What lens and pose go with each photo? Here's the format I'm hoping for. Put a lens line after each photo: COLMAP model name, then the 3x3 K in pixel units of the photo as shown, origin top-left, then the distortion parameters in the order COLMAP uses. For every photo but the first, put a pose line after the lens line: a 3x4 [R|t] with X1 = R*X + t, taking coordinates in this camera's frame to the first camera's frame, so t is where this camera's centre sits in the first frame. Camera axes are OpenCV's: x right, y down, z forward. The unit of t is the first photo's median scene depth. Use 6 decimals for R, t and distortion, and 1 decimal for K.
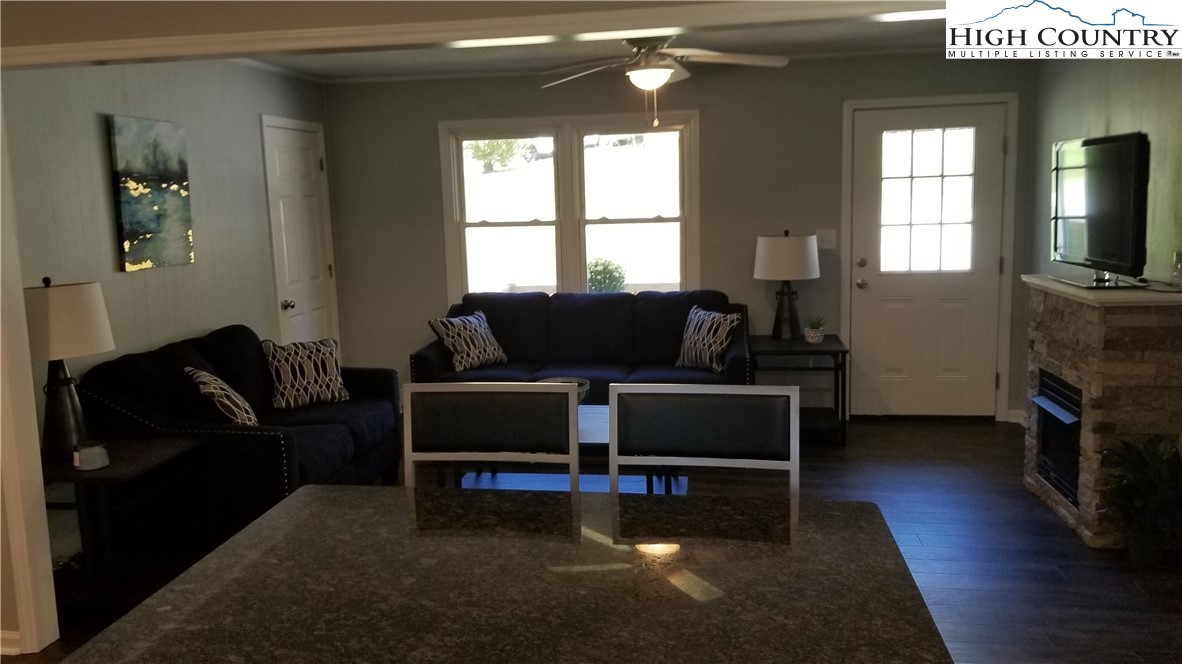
lens RADIAL K [[952.9, 0, 591.0], [0, 952.9, 332.0], [0, 0, 1]] dist [0.084211, -0.077741]
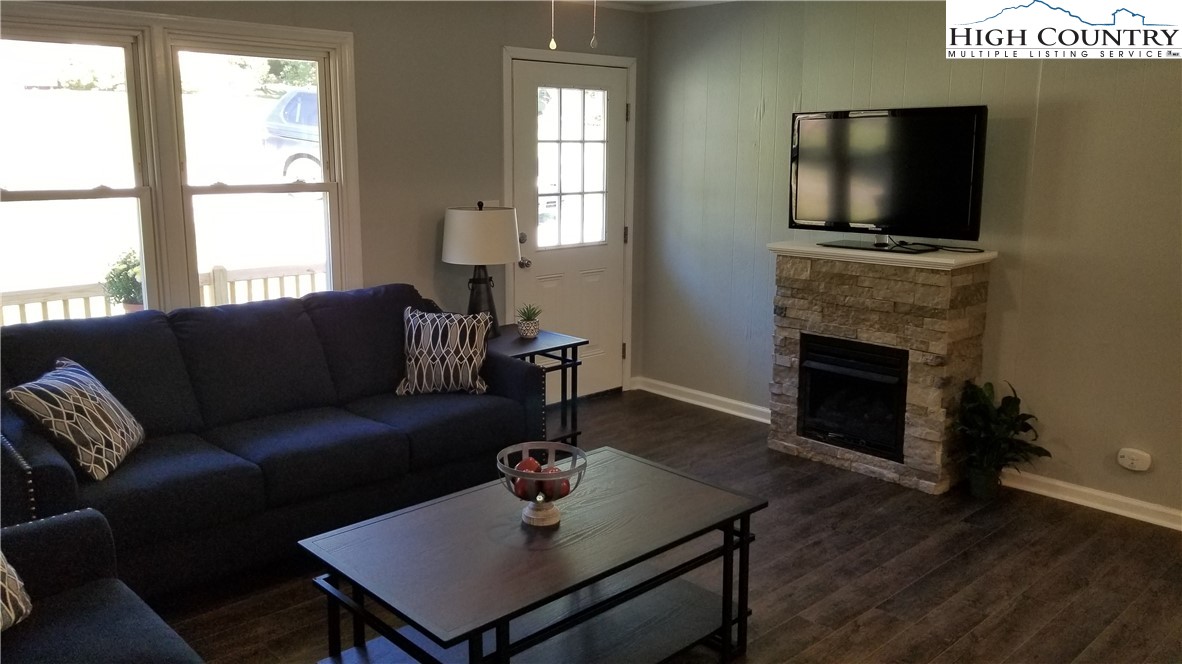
lens RADIAL K [[927.7, 0, 591.4], [0, 927.7, 307.8], [0, 0, 1]] dist [0.126151, -0.167749]
pose [[0.616209, -0.104112, 0.780671, -0.374691], [0.092022, 0.993953, 0.059919, -0.059338], [-0.782188, 0.034916, 0.622063, 0.470885]]
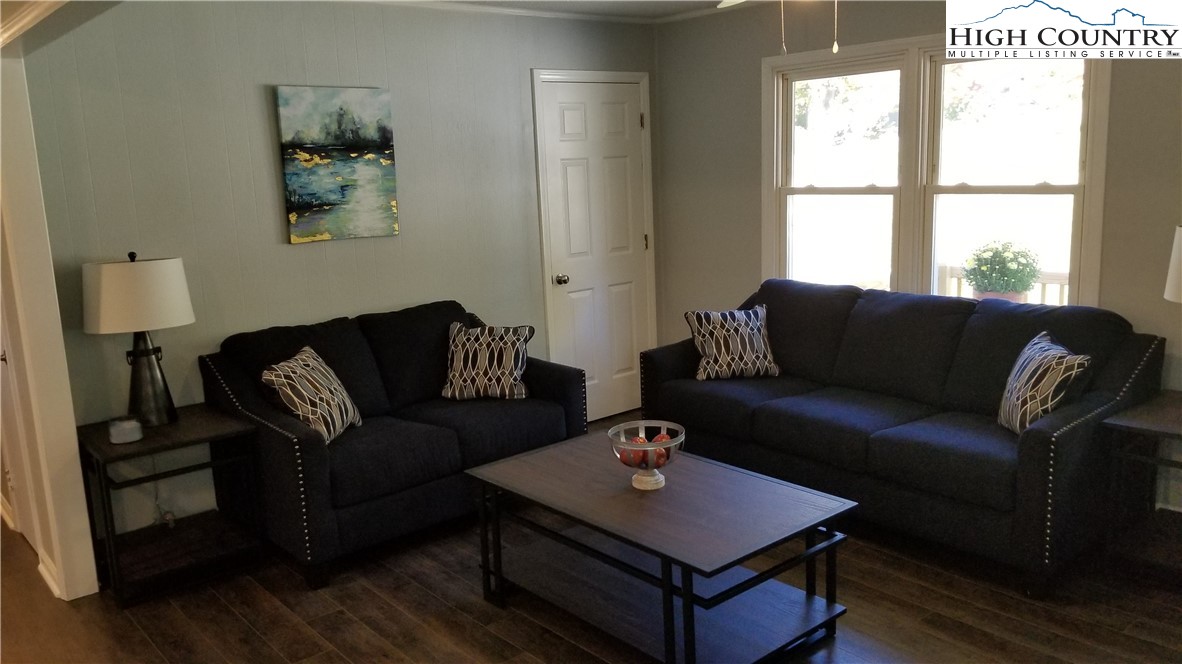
lens RADIAL K [[952.9, 0, 591.0], [0, 952.9, 332.0], [0, 0, 1]] dist [0.084211, -0.077741]
pose [[0.747845, 0.117166, -0.653453, 0.314804], [-0.075559, 0.992929, 0.091561, -0.065619], [0.659560, -0.019099, 0.751410, 0.345955]]
